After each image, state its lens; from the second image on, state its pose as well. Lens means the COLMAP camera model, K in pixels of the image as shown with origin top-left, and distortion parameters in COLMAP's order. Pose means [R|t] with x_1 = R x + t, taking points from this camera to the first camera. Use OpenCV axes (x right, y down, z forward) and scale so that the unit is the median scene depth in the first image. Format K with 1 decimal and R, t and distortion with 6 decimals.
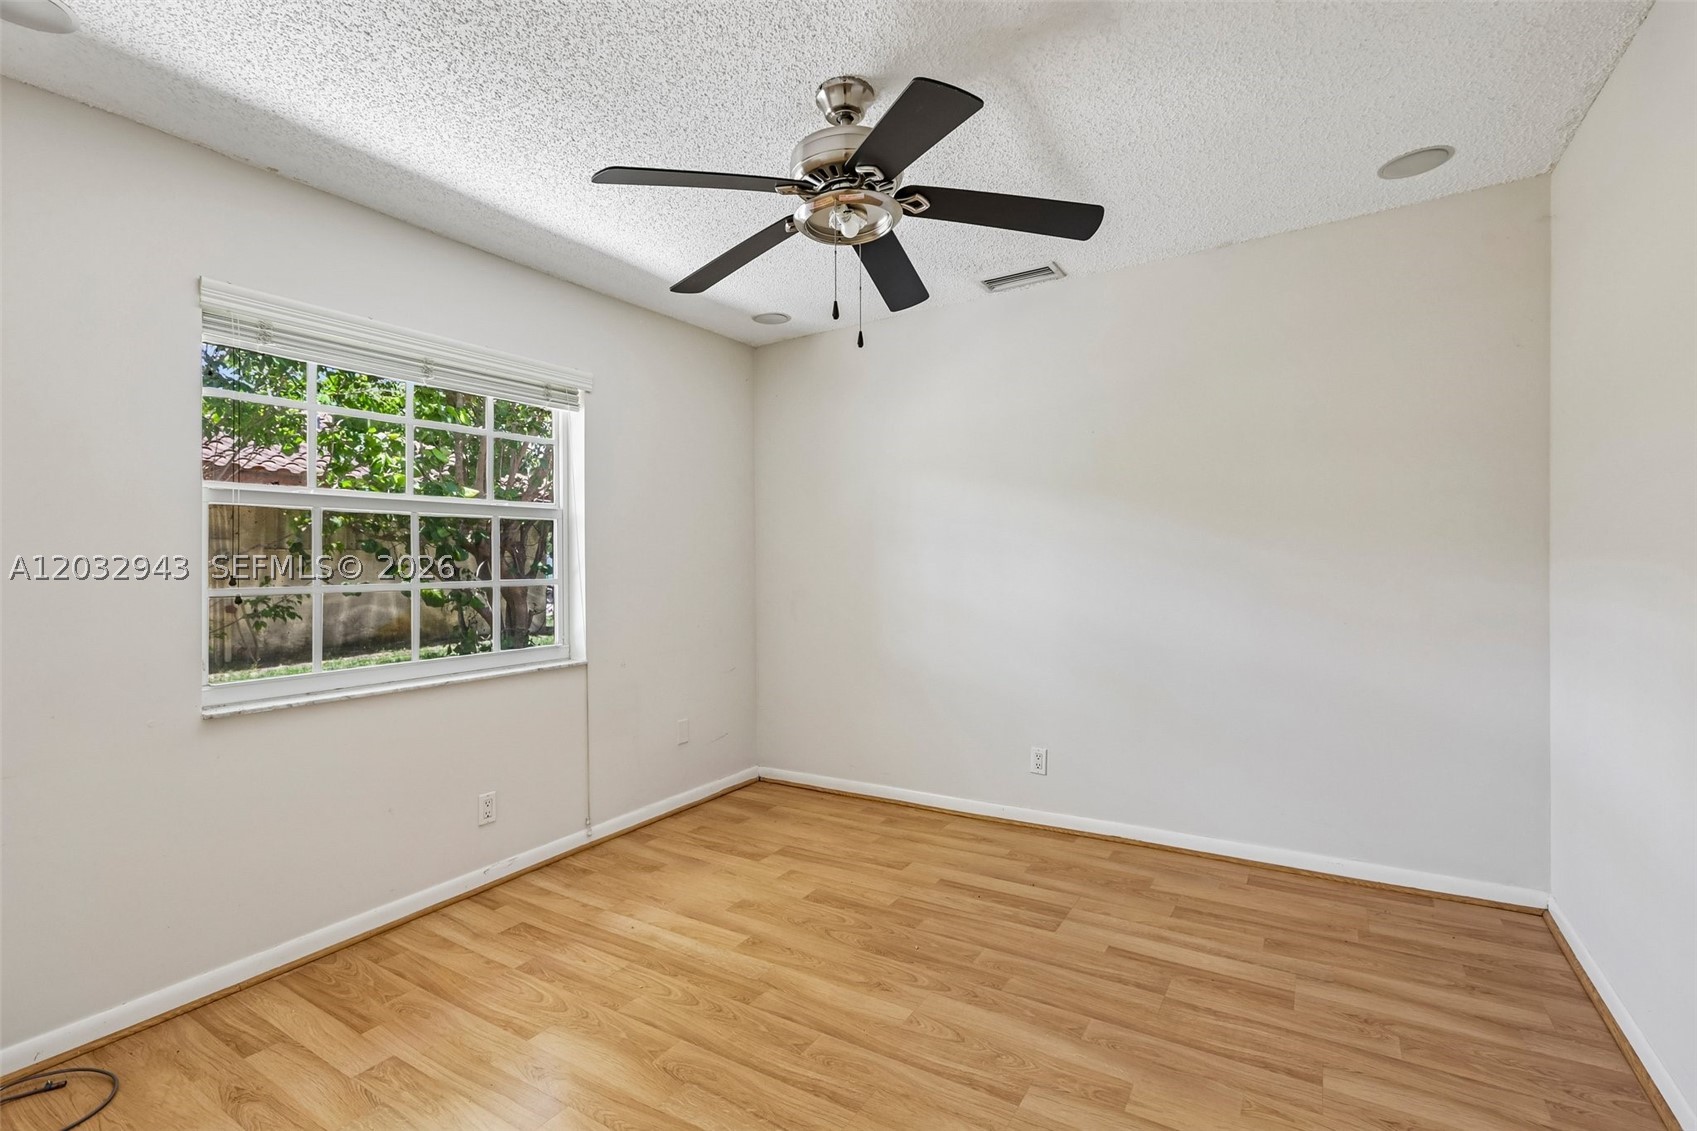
lens RADIAL K [[764.9, 0, 844.1], [0, 764.9, 556.8], [0, 0, 1]] dist [0.003952, 0.001299]
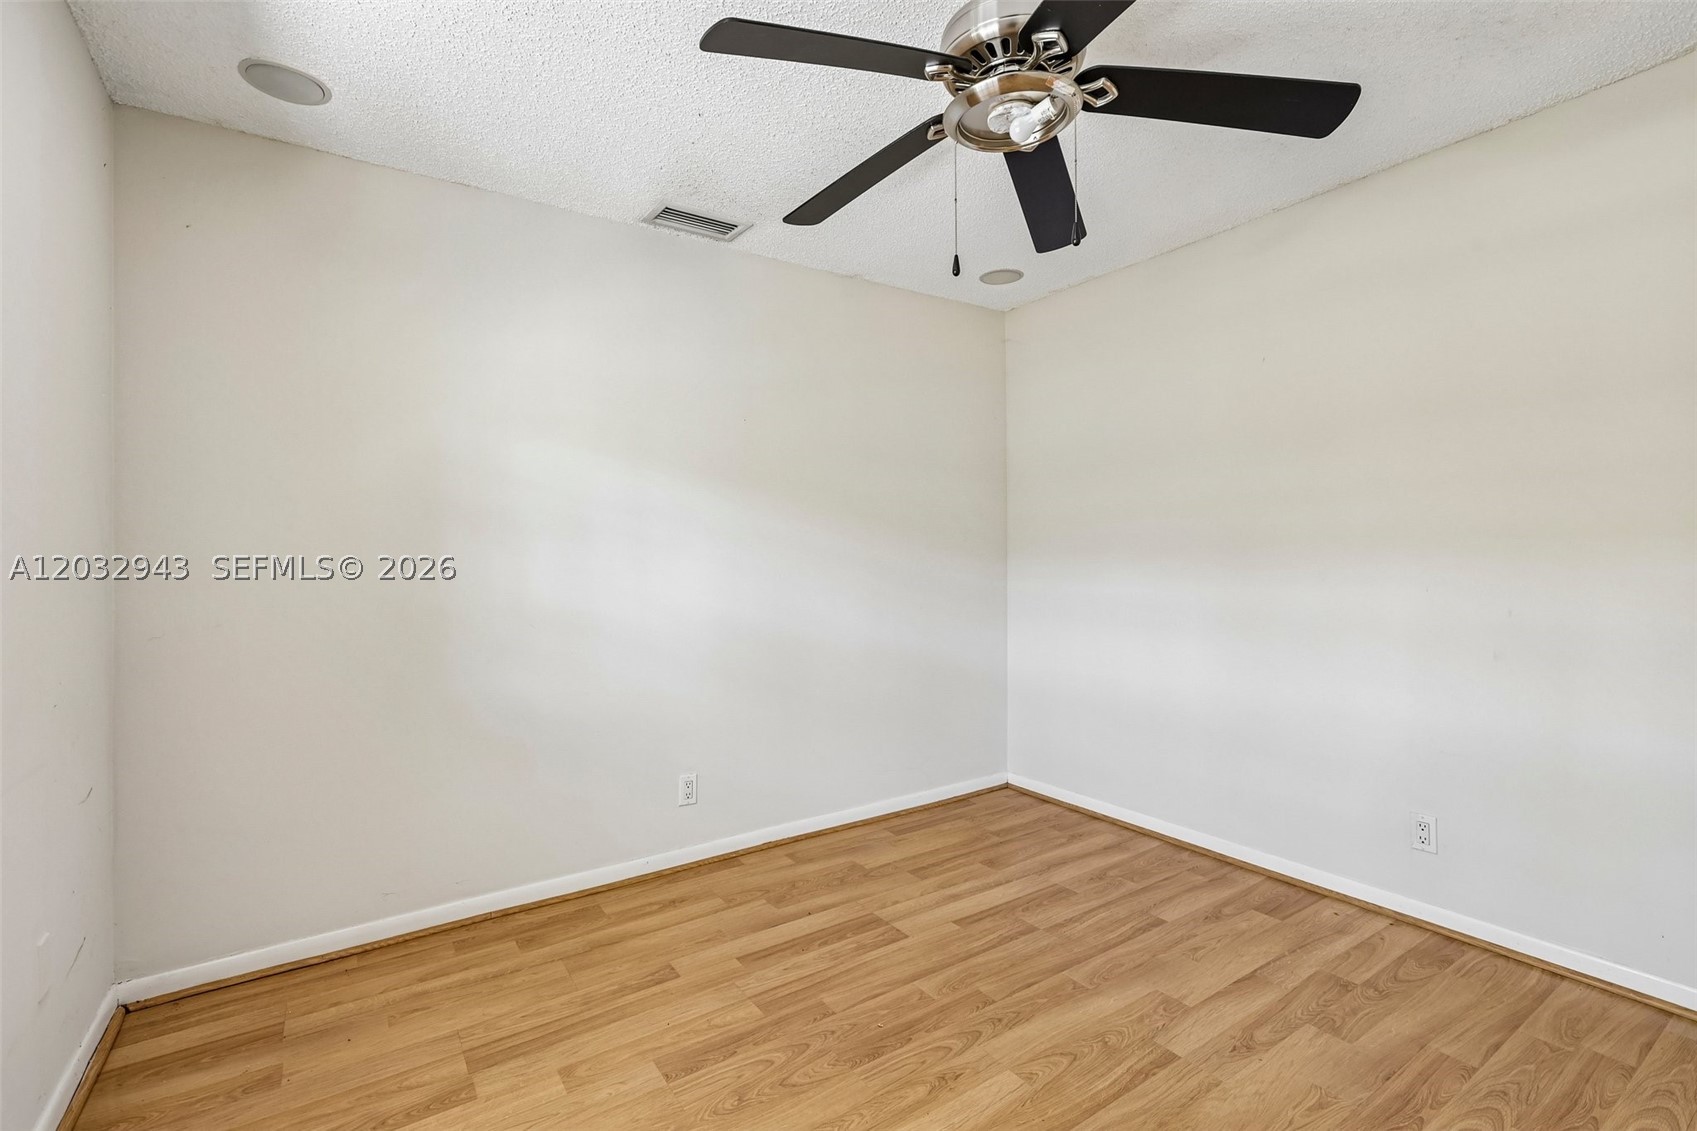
lens RADIAL K [[764.9, 0, 841.7], [0, 764.9, 571.2], [0, 0, 1]] dist [0.003952, 0.001299]
pose [[0.403793, -0.004646, 0.914838, -0.625360], [-0.001618, 0.999982, 0.005792, 0.021001], [-0.914849, -0.003819, 0.403779, 0.667922]]
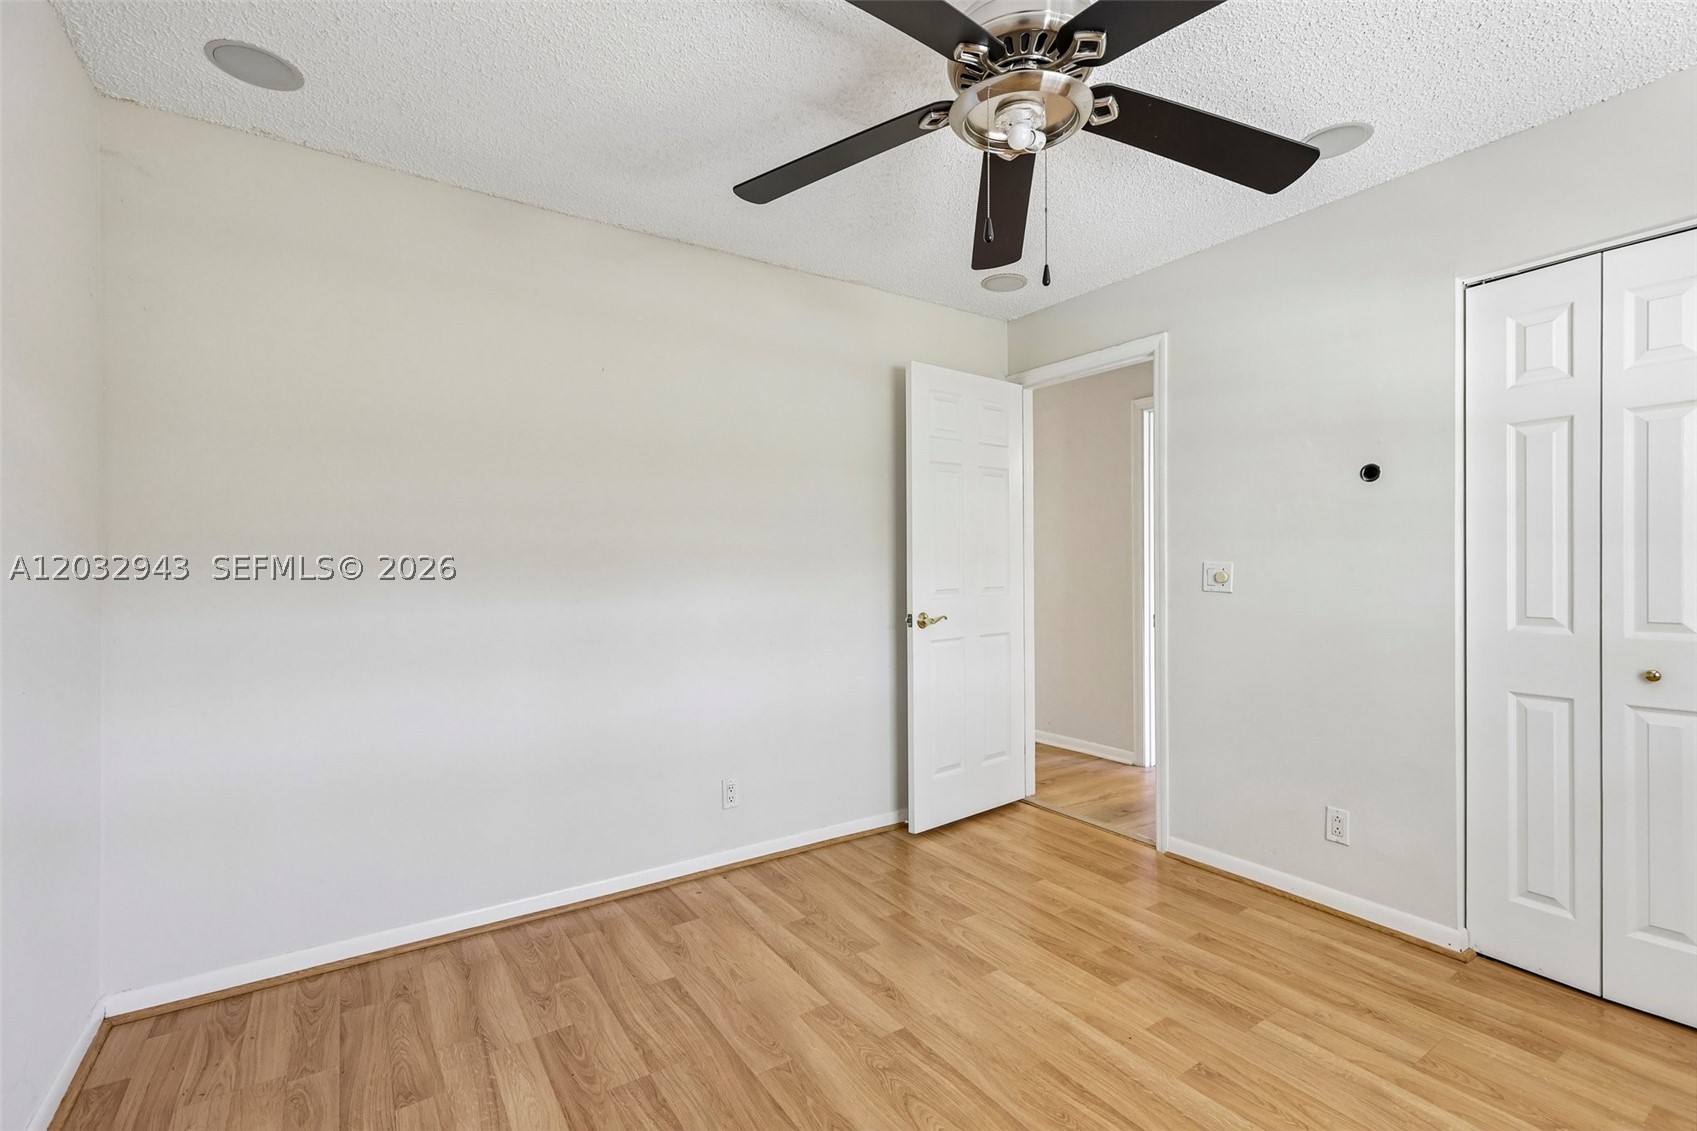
lens RADIAL K [[764.9, 0, 861.4], [0, 764.9, 569.3], [0, 0, 1]] dist [0.003952, 0.001299]
pose [[-0.923677, 0.017262, 0.382784, -0.115288], [0.016948, 0.999848, -0.004191, 0.011466], [-0.382798, 0.002616, -0.923829, 1.402741]]
